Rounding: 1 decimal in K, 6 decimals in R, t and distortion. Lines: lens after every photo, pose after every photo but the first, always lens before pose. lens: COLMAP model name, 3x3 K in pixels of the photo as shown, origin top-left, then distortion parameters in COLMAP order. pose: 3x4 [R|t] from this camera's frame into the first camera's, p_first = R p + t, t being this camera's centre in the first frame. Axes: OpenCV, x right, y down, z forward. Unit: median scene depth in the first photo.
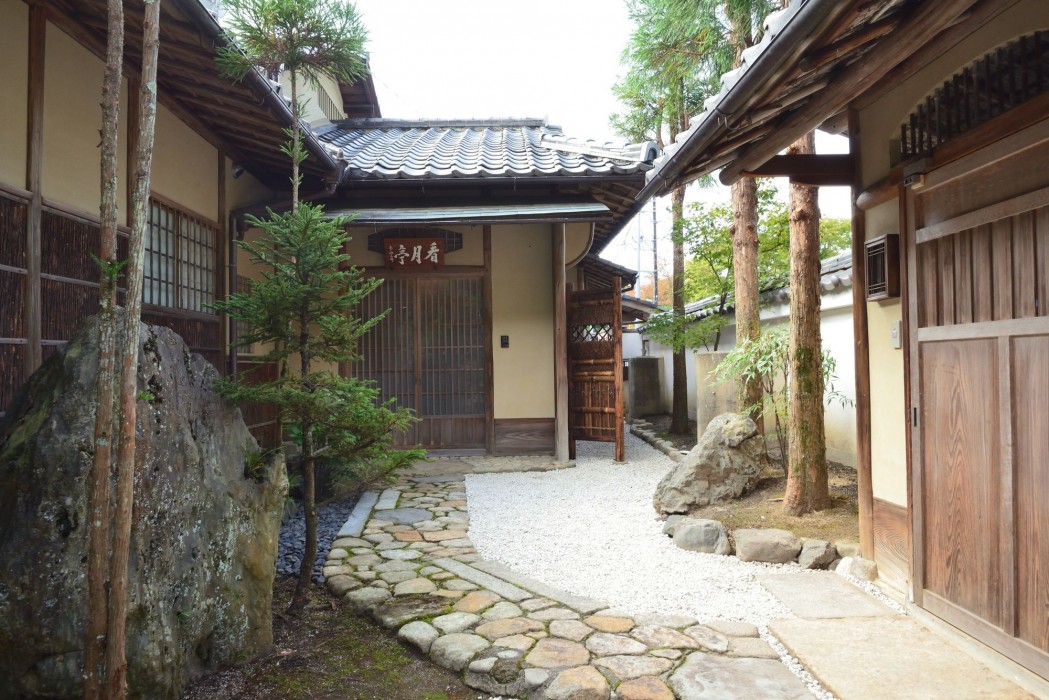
lens RADIAL K [[666.7, 0, 525.4], [0, 666.7, 349.5], [0, 0, 1]] dist [0.006087, 0.000164]
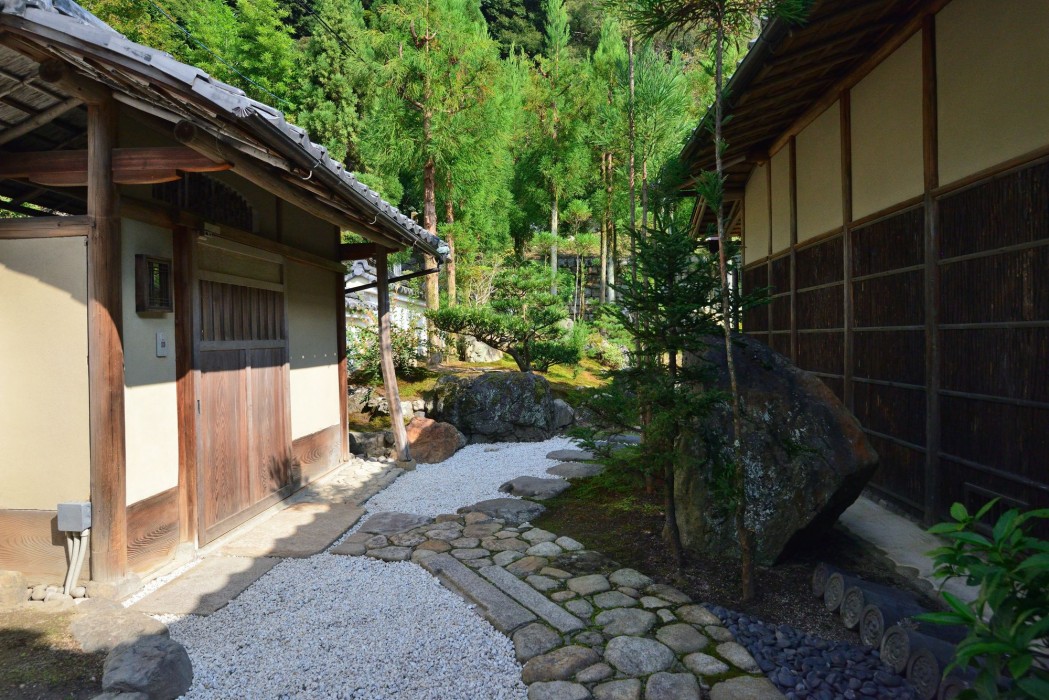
lens RADIAL K [[666.7, 0, 524.7], [0, 666.7, 347.8], [0, 0, 1]] dist [0.006087, 0.000164]
pose [[-0.994088, 0.029644, 0.104456, -0.189418], [0.028790, 0.999539, -0.009674, 0.012724], [-0.104695, -0.006610, -0.994482, 2.036061]]
